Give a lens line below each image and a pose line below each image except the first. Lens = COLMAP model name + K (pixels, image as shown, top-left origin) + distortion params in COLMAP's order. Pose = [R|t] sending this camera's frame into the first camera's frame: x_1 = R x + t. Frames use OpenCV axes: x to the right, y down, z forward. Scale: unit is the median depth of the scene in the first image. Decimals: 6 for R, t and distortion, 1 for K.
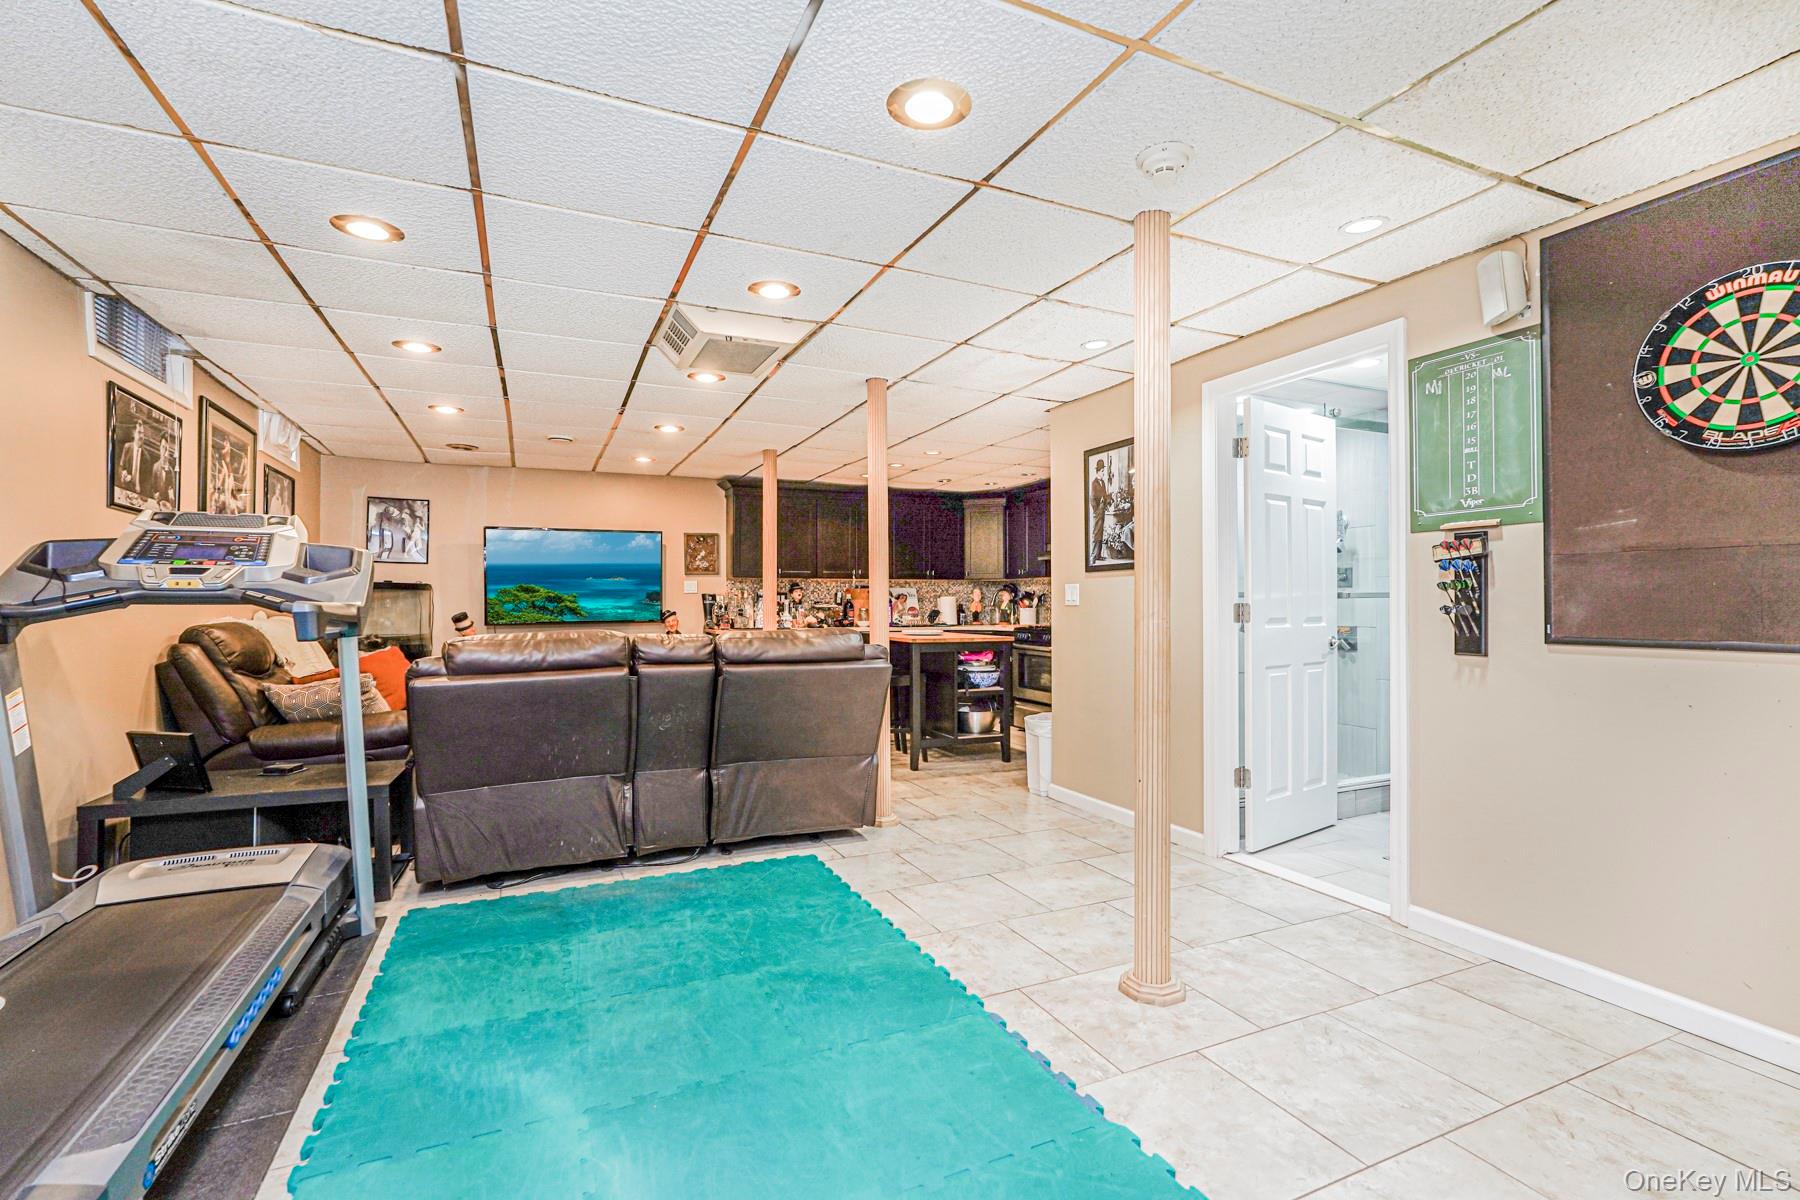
lens RADIAL K [[761.6, 0, 900.0], [0, 761.6, 600.0], [0, 0, 1]] dist [-0.011706, 0.005704]
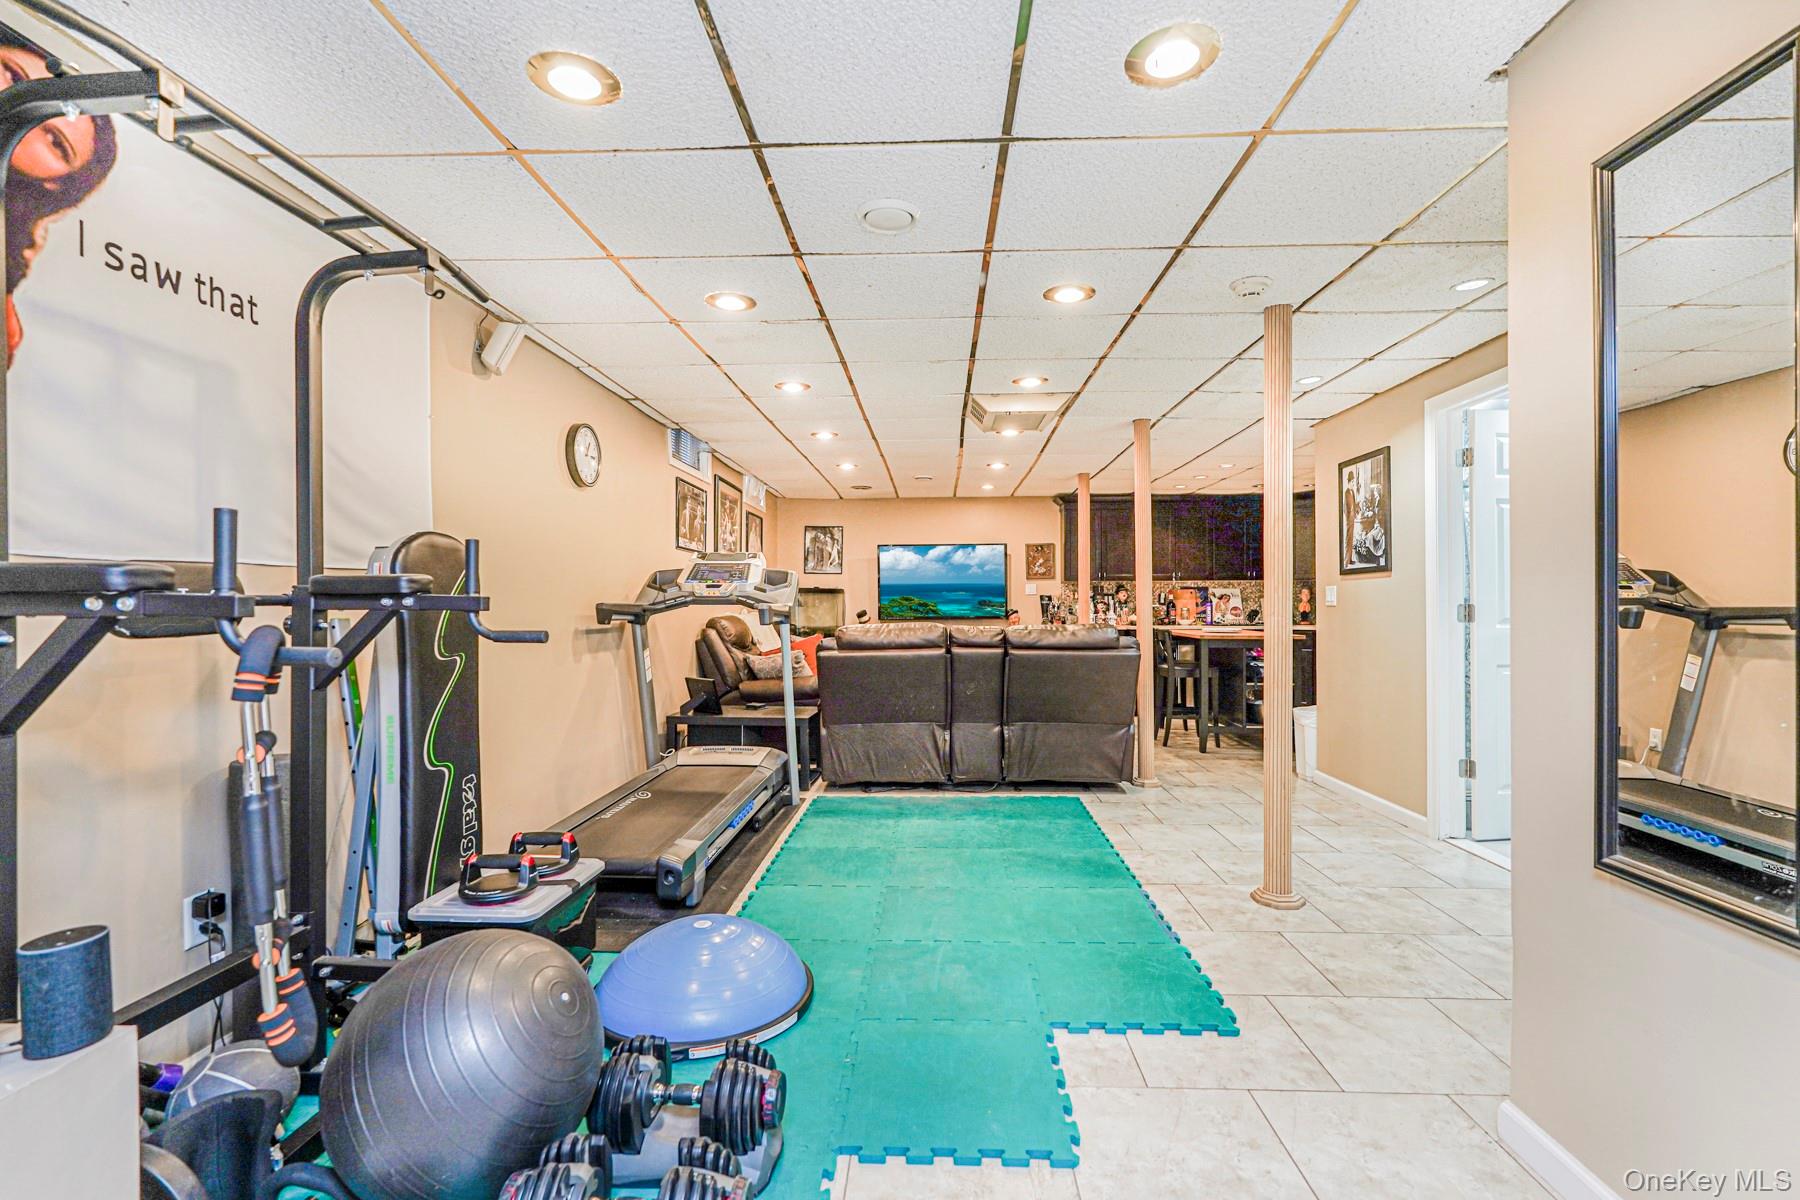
lens RADIAL K [[806.3, 0, 908.0], [0, 806.3, 598.0], [0, 0, 1]] dist [-0.005444, 0.006980]
pose [[0.876982, -0.002810, -0.480515, 0.300615], [0.002394, 0.999996, -0.001478, -0.004679], [0.480518, 0.000146, 0.876985, -0.356043]]
